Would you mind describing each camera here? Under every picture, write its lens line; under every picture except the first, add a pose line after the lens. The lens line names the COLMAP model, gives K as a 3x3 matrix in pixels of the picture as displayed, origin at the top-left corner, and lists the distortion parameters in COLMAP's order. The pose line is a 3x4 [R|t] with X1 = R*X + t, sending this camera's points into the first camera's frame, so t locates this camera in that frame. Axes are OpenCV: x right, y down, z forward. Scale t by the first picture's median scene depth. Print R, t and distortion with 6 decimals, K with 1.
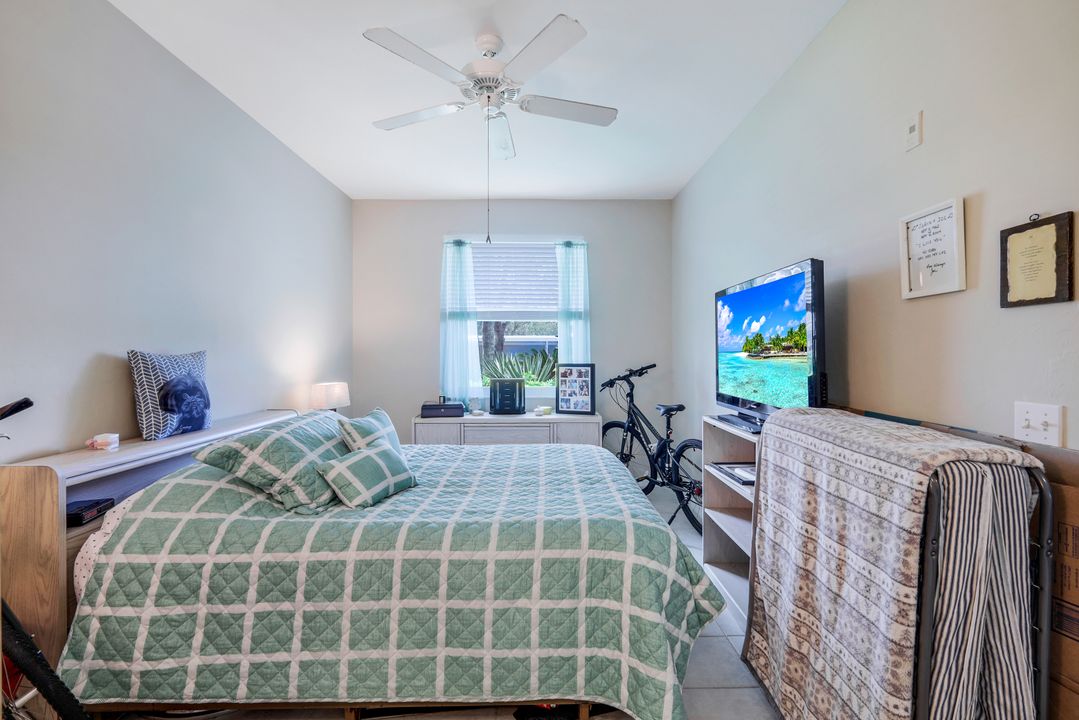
lens RADIAL K [[473.9, 0, 547.5], [0, 473.9, 356.0], [0, 0, 1]] dist [0.002765, 0.001634]
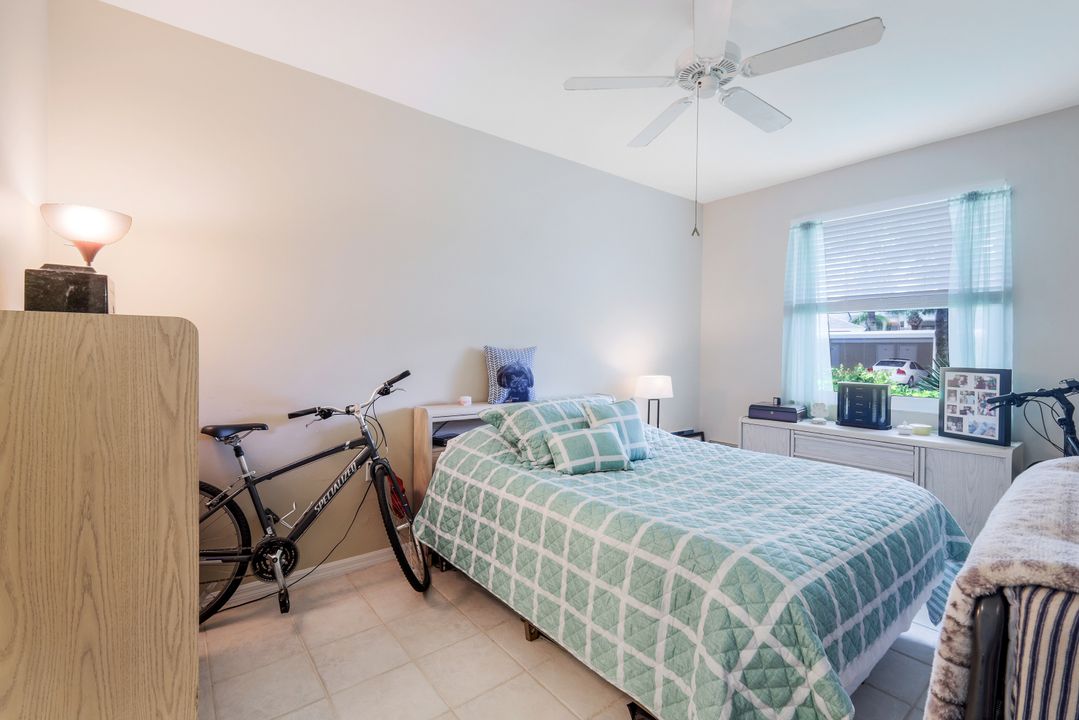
lens RADIAL K [[473.9, 0, 544.3], [0, 473.9, 355.2], [0, 0, 1]] dist [0.002765, 0.001634]
pose [[0.618850, 0.018574, -0.785289, 0.490045], [-0.015916, 0.999812, 0.011105, -0.001028], [0.785348, 0.005626, 0.619029, 0.177168]]
